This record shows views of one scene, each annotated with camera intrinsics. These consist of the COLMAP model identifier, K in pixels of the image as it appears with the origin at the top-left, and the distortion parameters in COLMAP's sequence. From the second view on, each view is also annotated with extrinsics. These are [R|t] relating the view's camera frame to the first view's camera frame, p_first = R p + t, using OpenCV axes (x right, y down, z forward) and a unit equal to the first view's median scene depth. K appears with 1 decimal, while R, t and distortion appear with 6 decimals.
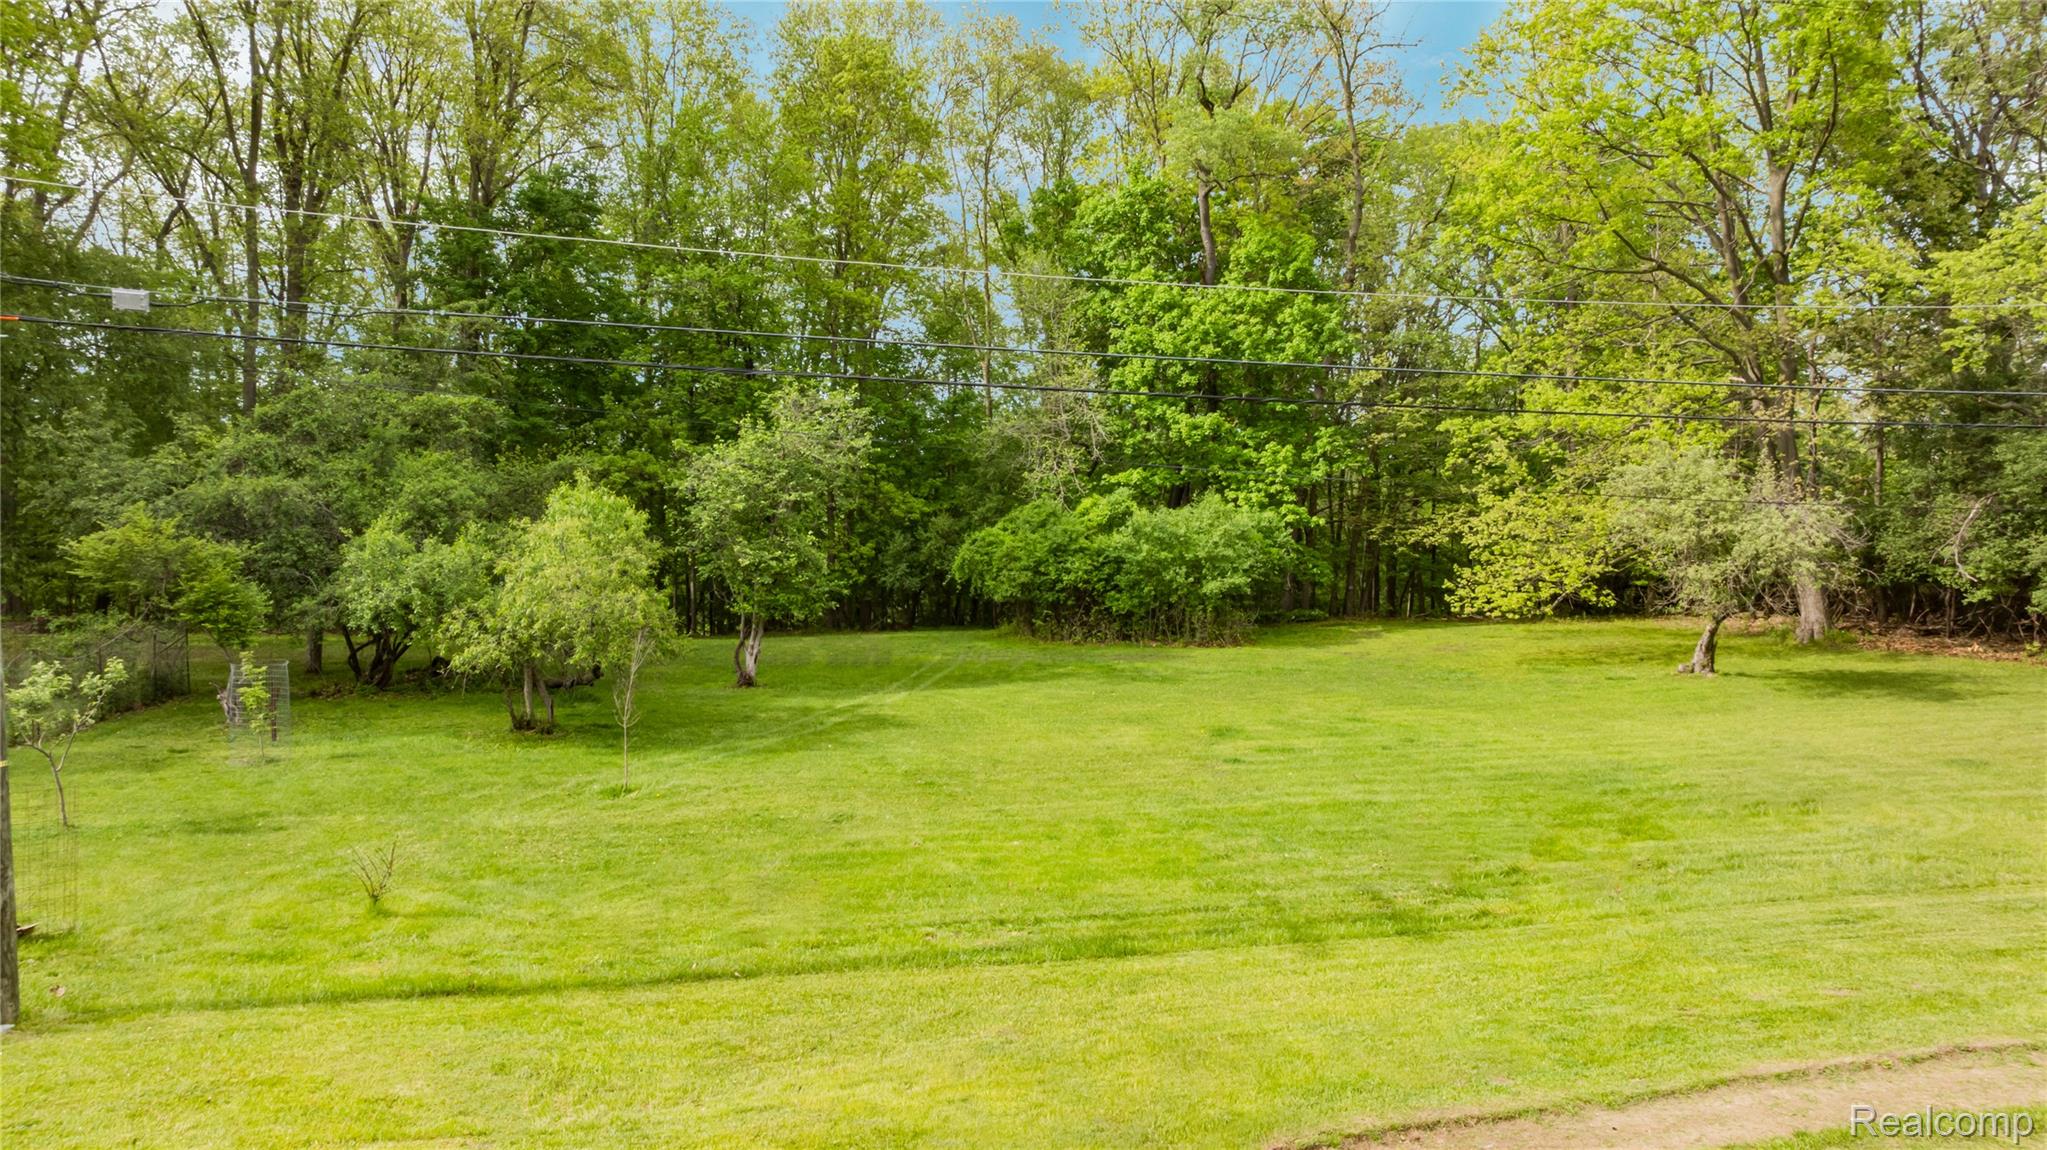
lens RADIAL K [[1426.5, 0, 1031.2], [0, 1426.5, 581.6], [0, 0, 1]] dist [-0.028436, 0.003186]
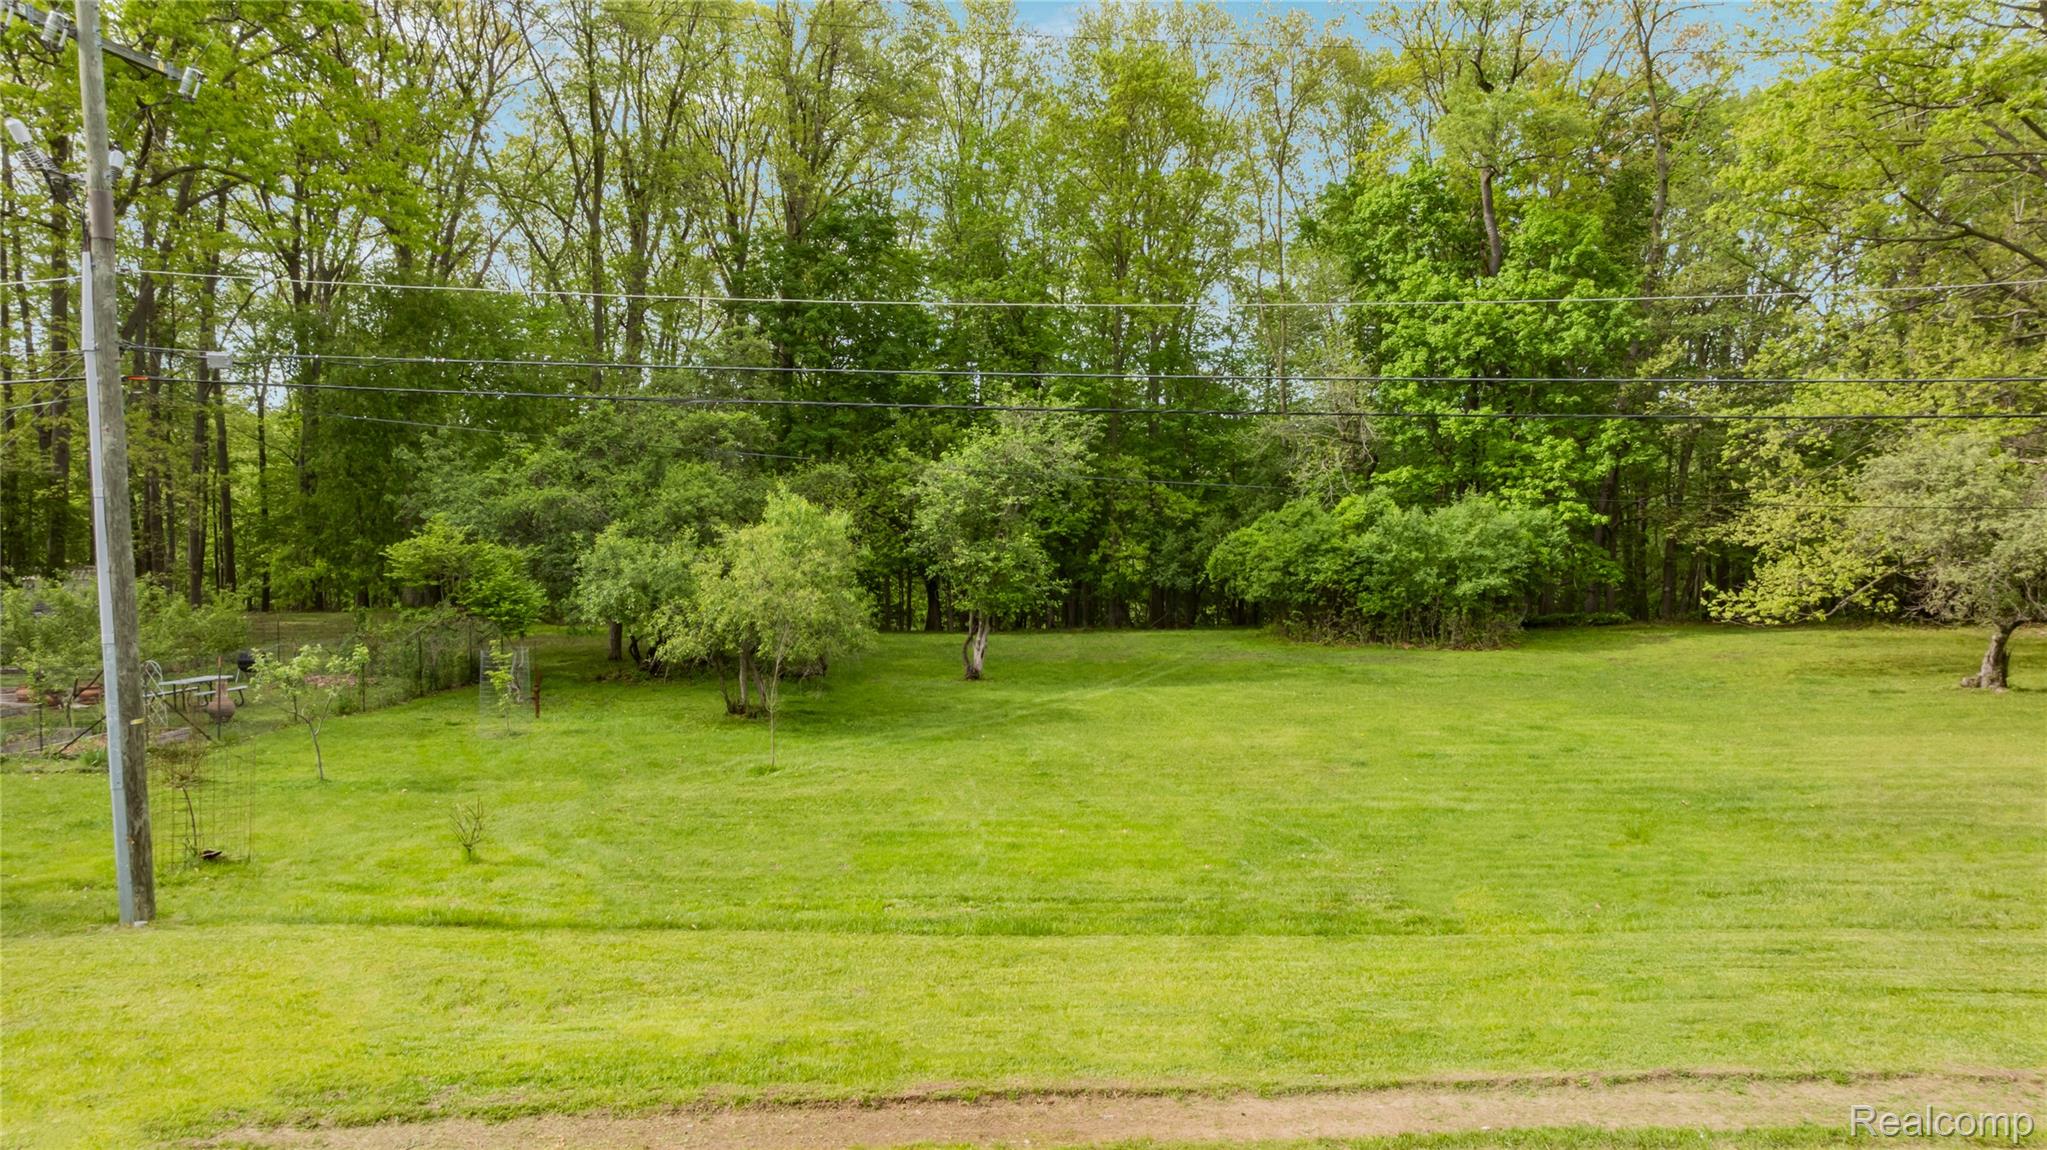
lens RADIAL K [[1426.5, 0, 1031.2], [0, 1426.5, 581.6], [0, 0, 1]] dist [-0.028436, 0.003186]
pose [[0.964888, 0.003915, -0.262633, 0.094038], [-0.003585, 0.999992, 0.001734, -0.001197], [0.262638, -0.000732, 0.964894, -0.009025]]
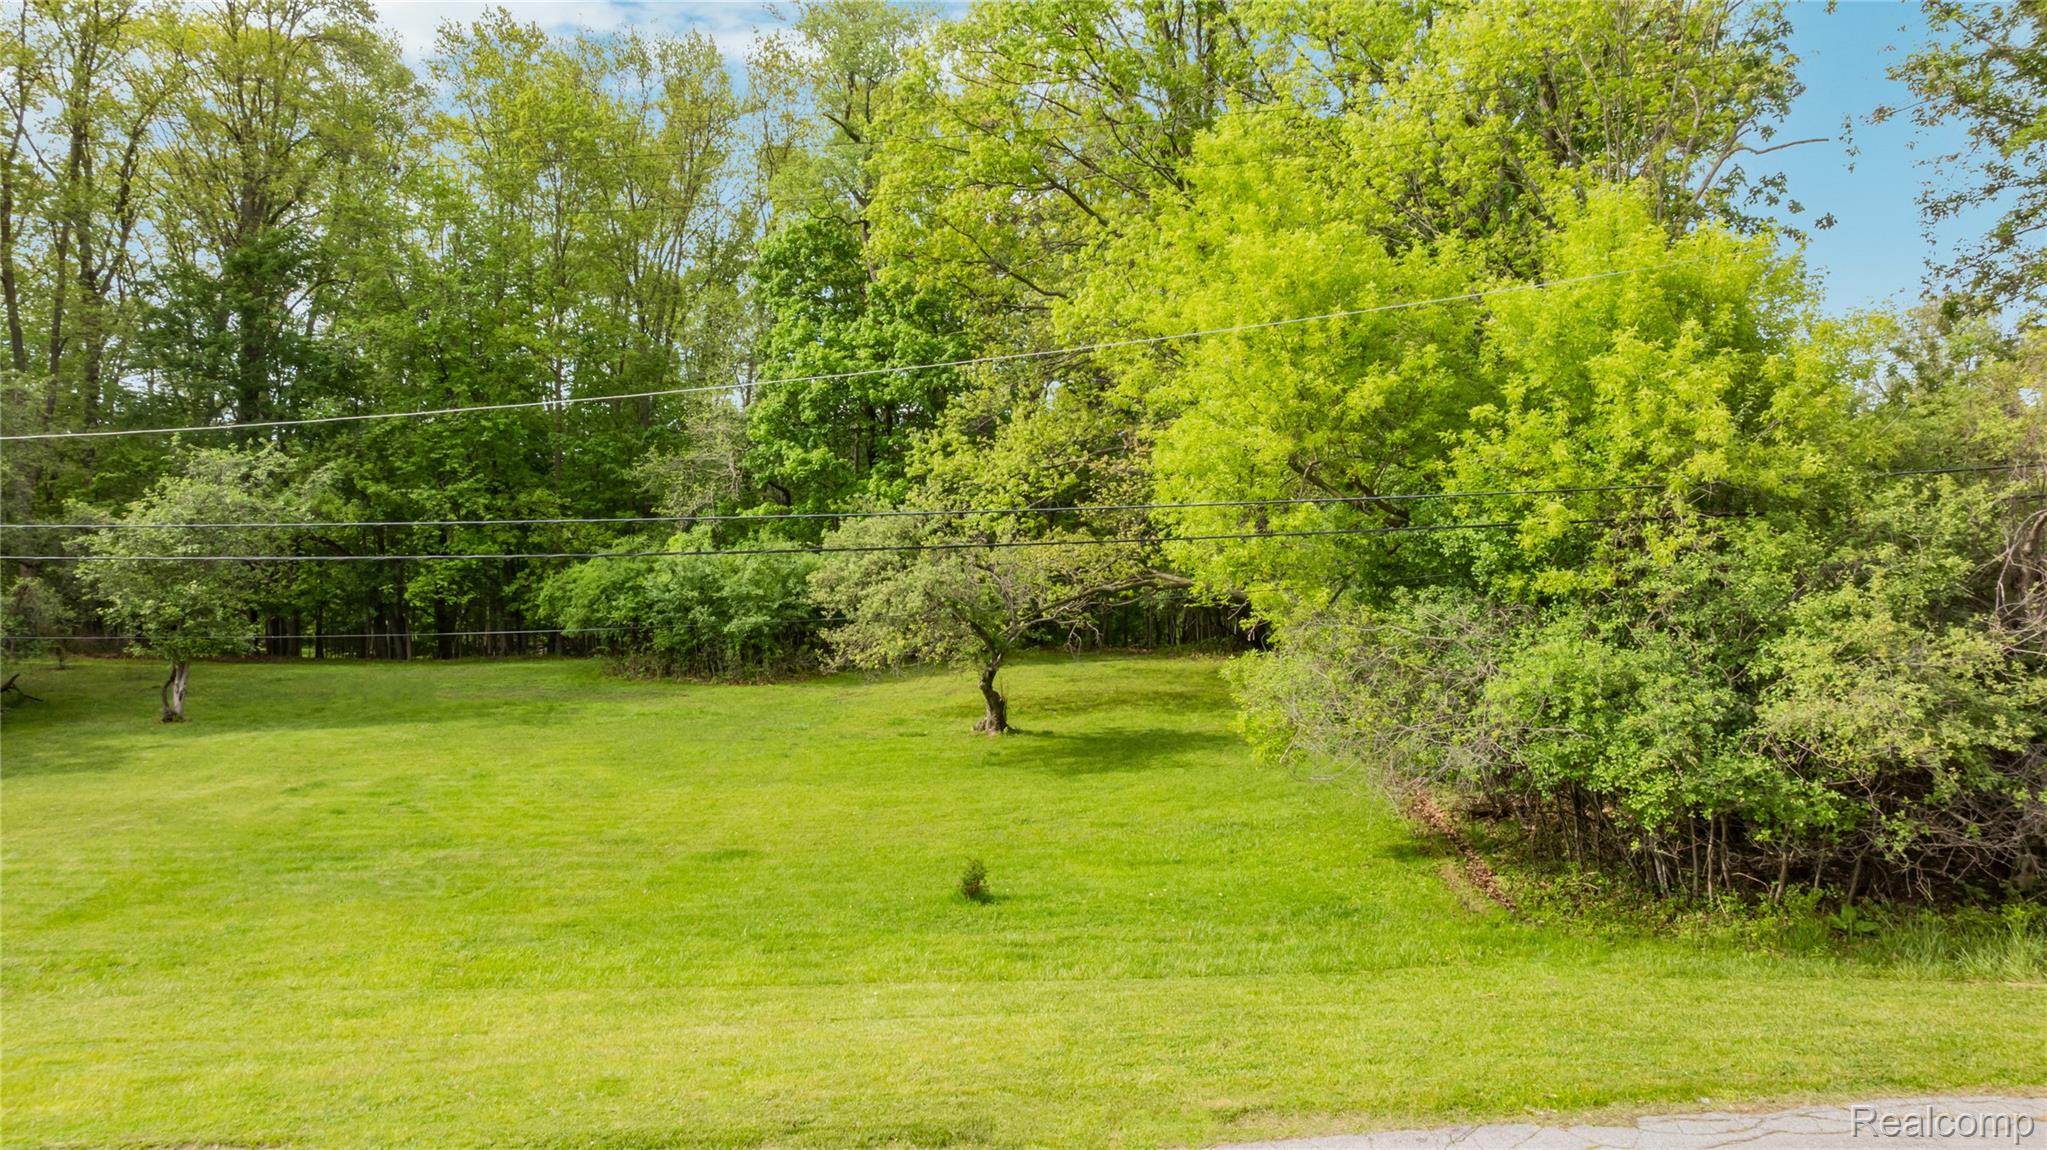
lens RADIAL K [[1426.5, 0, 1031.2], [0, 1426.5, 581.6], [0, 0, 1]] dist [-0.028436, 0.003186]
pose [[0.982192, 0.000243, -0.187880, 0.519562], [0.000934, 0.999980, 0.006178, -0.033099], [0.187878, -0.006244, 0.982173, 0.034027]]
